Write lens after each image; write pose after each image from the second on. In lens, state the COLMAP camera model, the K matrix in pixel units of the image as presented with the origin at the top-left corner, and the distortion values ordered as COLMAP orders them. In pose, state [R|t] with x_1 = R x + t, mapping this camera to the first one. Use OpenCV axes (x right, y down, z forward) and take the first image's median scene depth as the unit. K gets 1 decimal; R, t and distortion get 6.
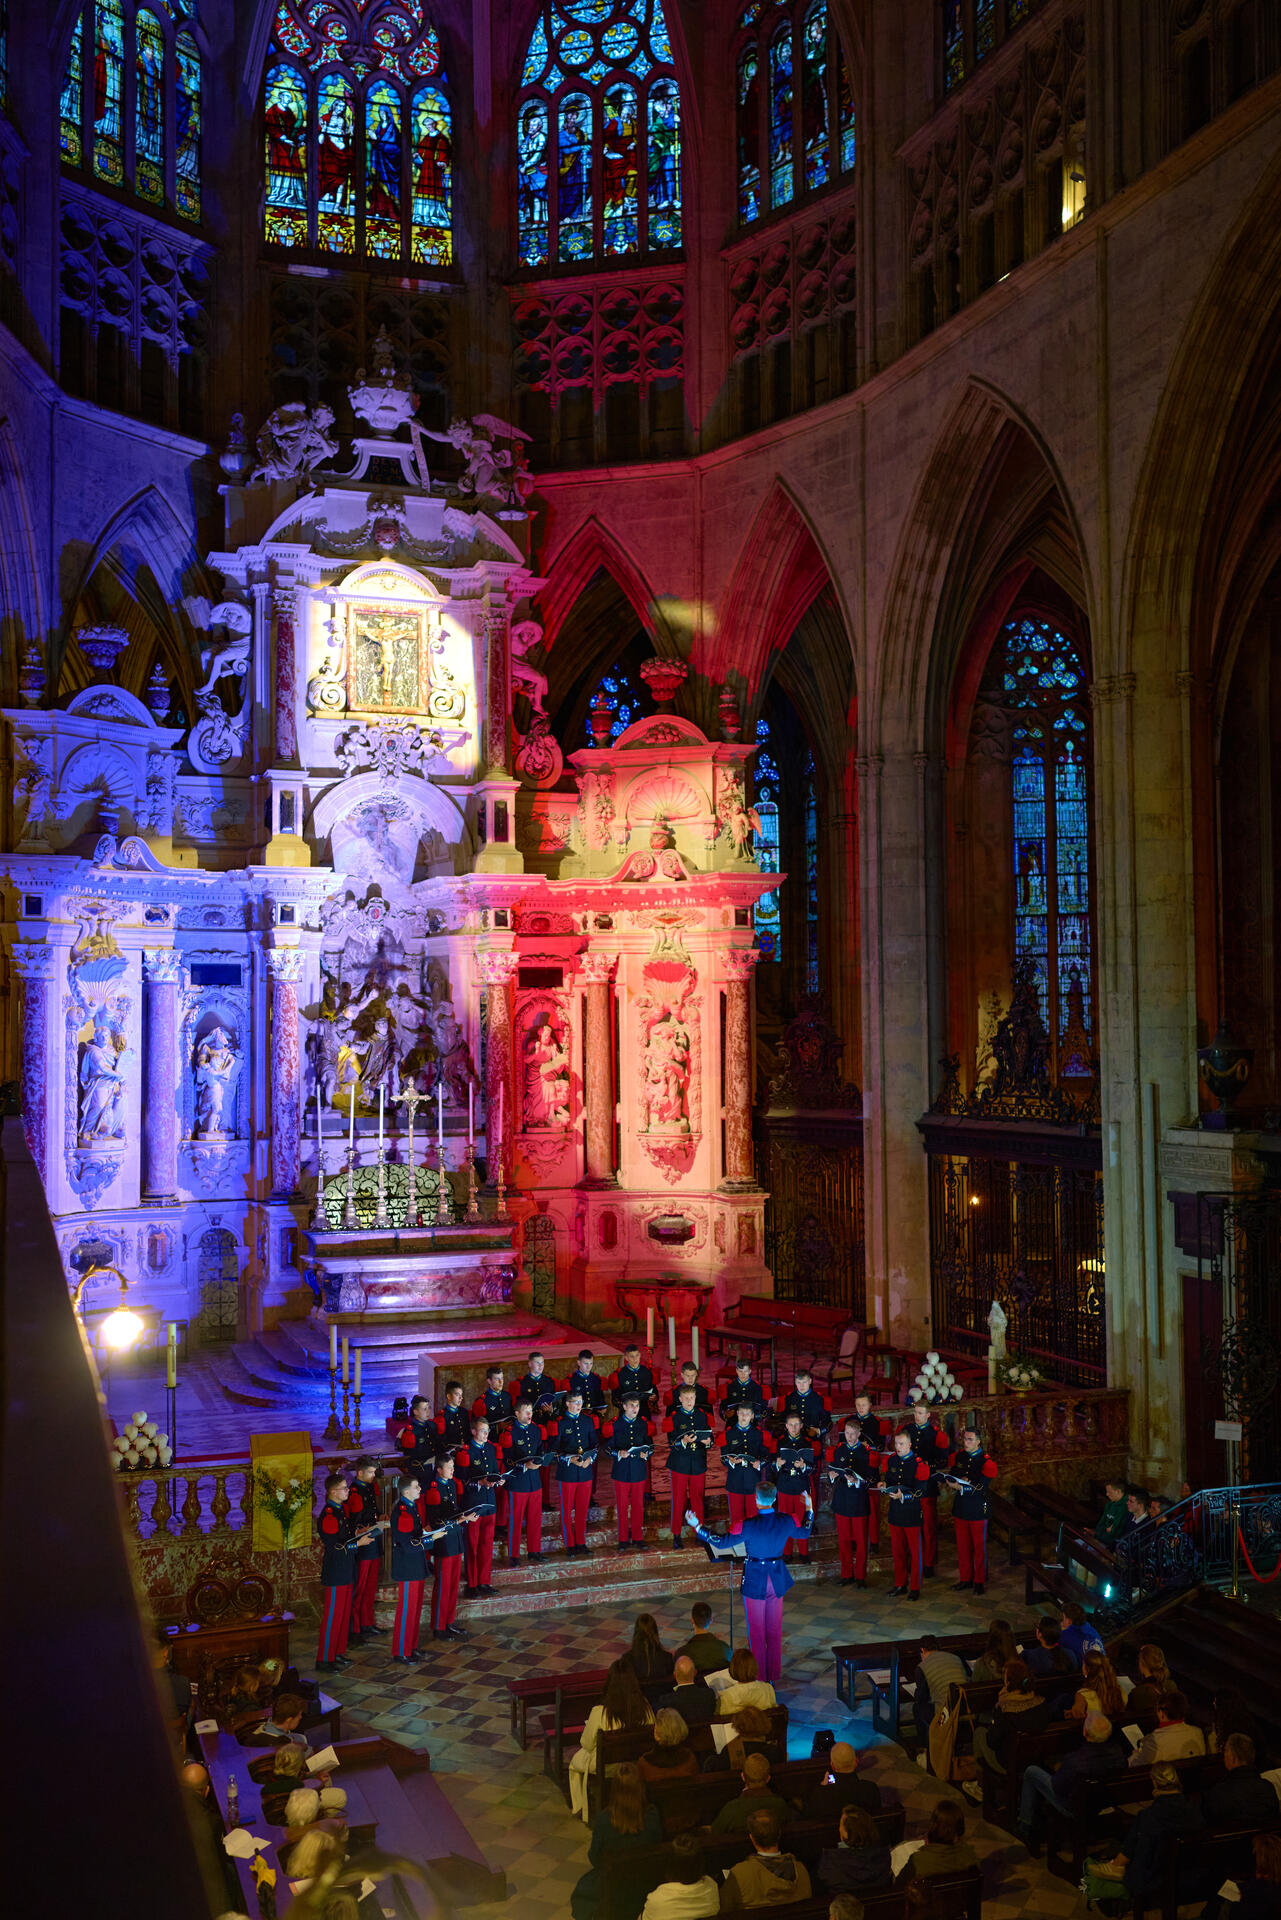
lens RADIAL K [[1823.2, 0, 642.0], [0, 1823.2, 955.6], [0, 0, 1]] dist [-0.008820, 0.000000]
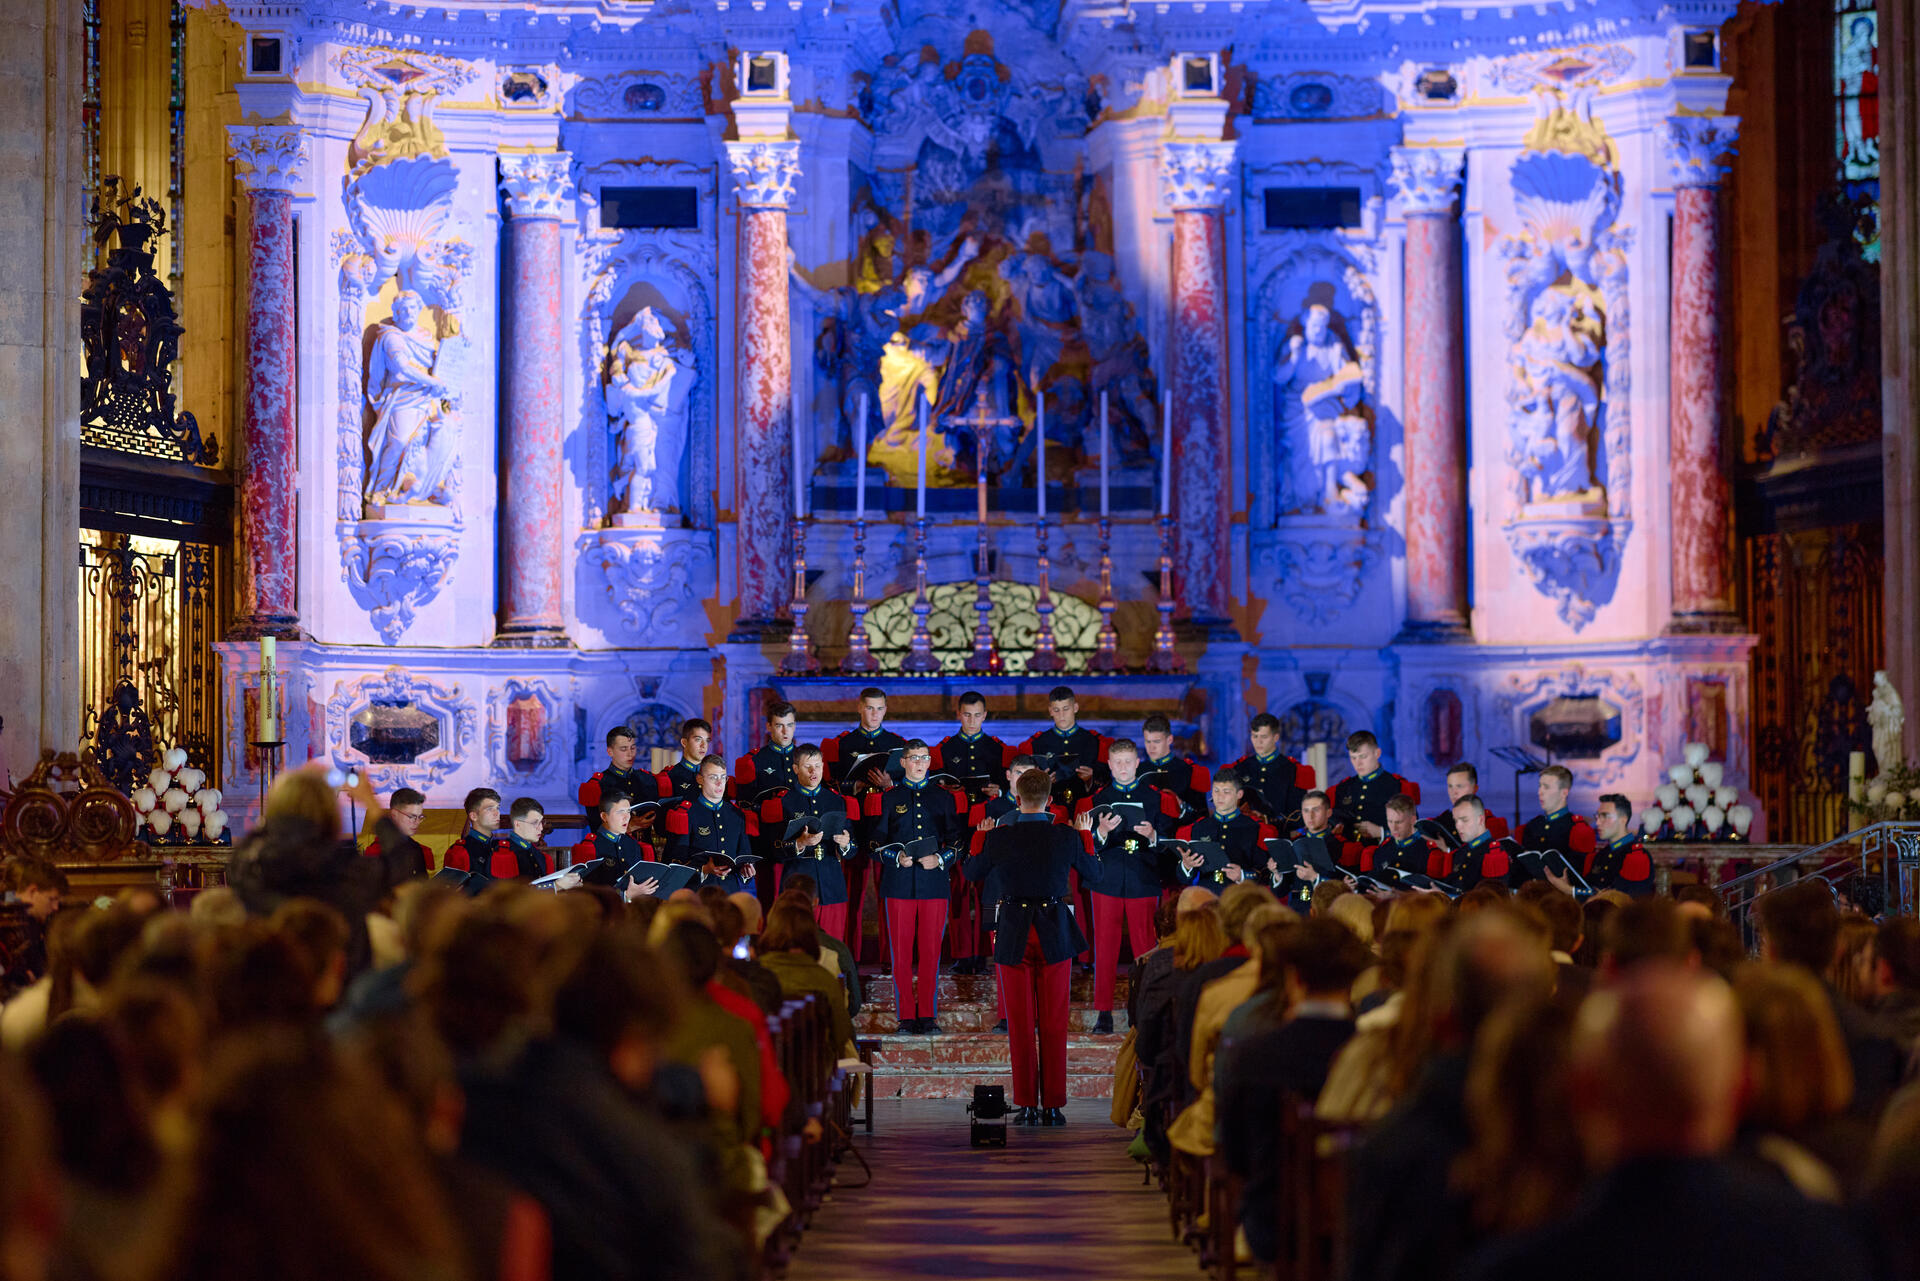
lens RADIAL K [[4715.2, 0, 956.5], [0, 4715.2, 637.7], [0, 0, 1]] dist [-0.010242, 0.000000]
pose [[0.942936, -0.010881, -0.332797, 0.275892], [0.011218, 0.999937, -0.000909, 0.128960], [0.332785, -0.002877, 0.942998, -0.205870]]
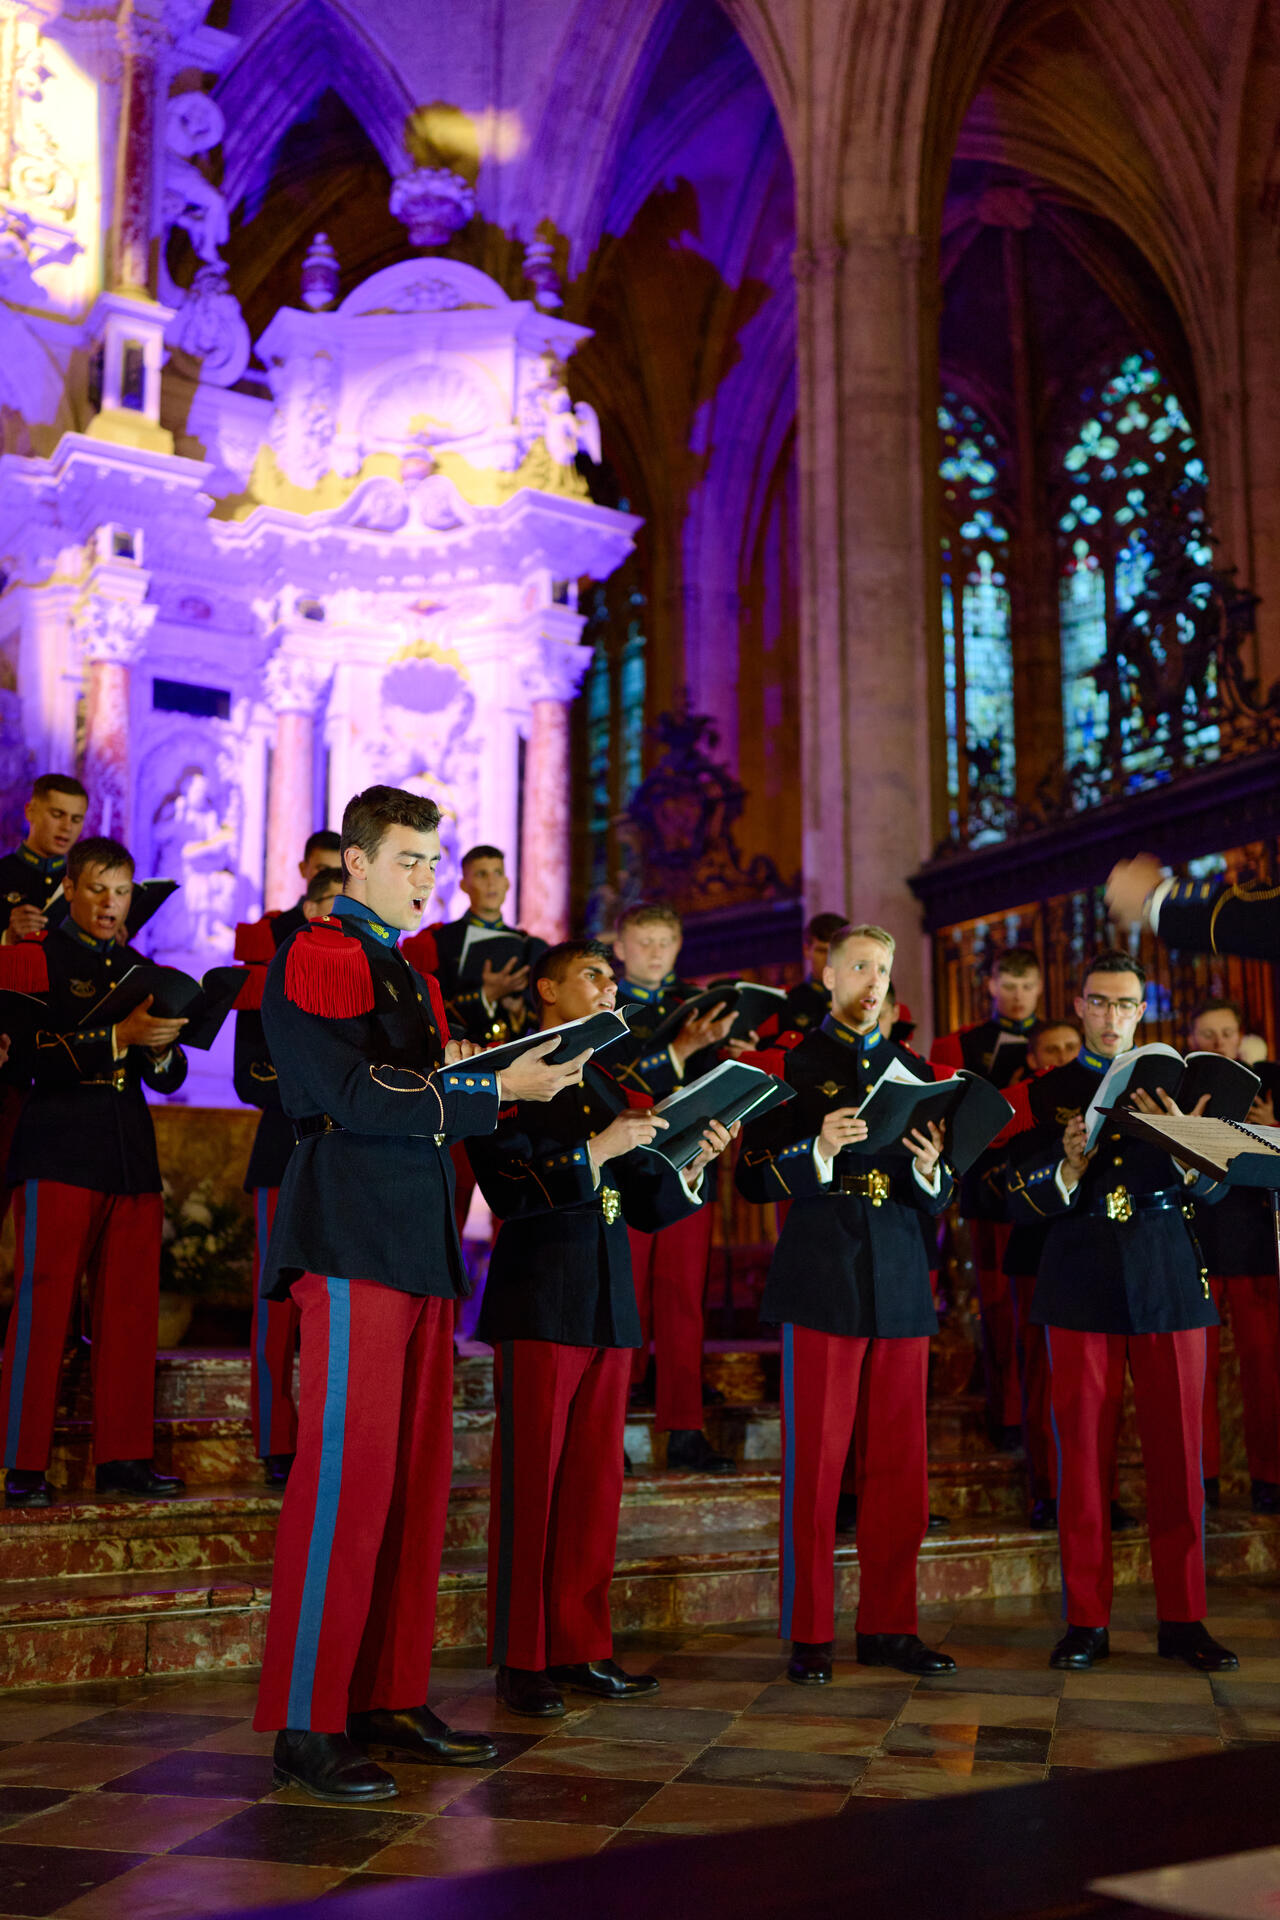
lens RADIAL K [[1823.2, 0, 631.5], [0, 1823.2, 1029.7], [0, 0, 1]] dist [-0.008820, 0.000000]
pose [[0.981898, 0.040052, 0.185127, -0.023437], [-0.018453, 0.992966, -0.116952, 0.180790], [-0.188509, 0.111418, 0.975731, 0.456011]]
